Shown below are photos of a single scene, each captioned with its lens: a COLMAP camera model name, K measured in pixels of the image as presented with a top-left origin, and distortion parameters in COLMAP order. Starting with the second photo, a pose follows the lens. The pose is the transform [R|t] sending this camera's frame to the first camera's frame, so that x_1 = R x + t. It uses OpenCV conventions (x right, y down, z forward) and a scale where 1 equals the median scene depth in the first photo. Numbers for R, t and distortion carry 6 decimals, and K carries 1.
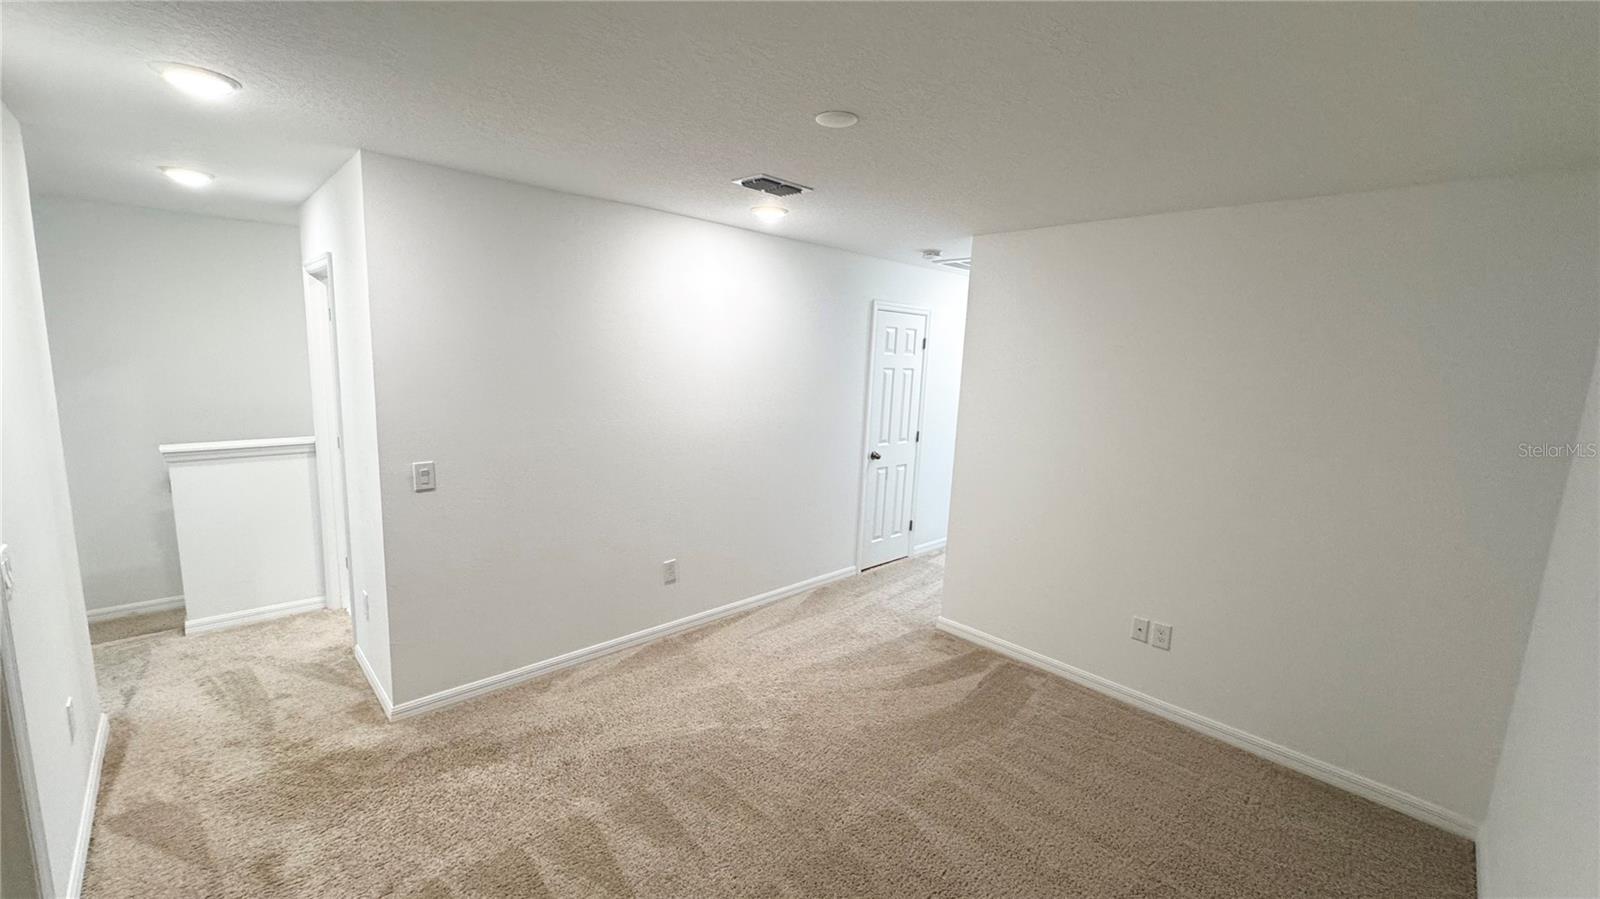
lens RADIAL K [[638.7, 0, 800.0], [0, 638.7, 449.5], [0, 0, 1]] dist [-0.001276, -0.000093]
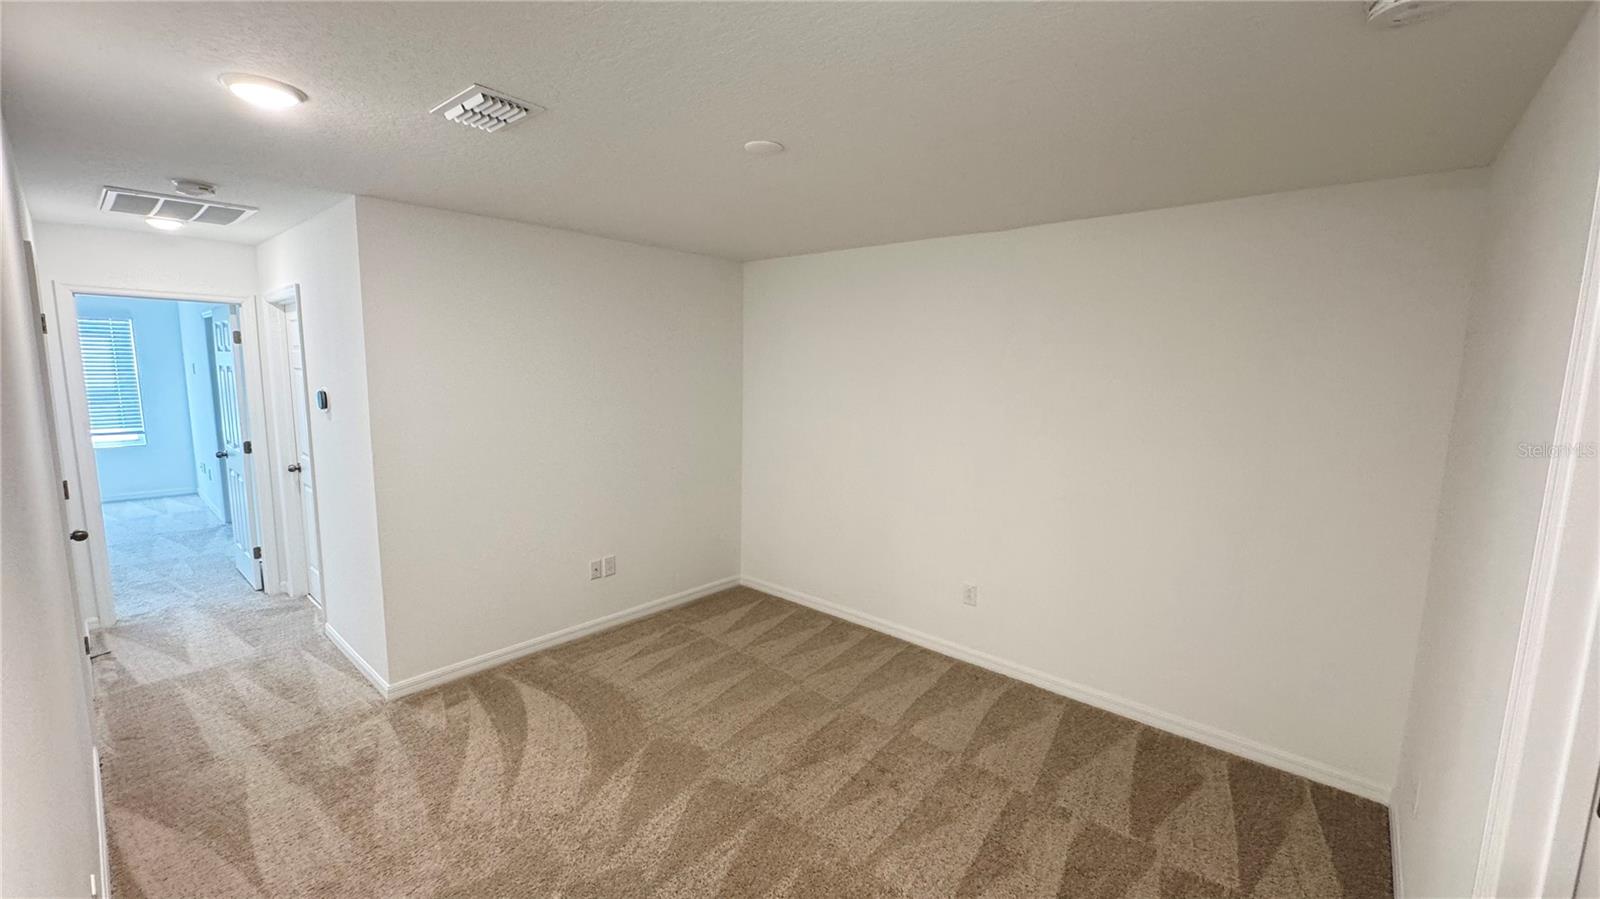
lens RADIAL K [[638.7, 0, 800.0], [0, 638.7, 449.5], [0, 0, 1]] dist [-0.001276, -0.000093]
pose [[-0.082930, -0.179079, 0.980333, -0.601645], [0.119487, 0.974838, 0.188183, -0.122563], [-0.989366, 0.132743, -0.059446, 0.552025]]
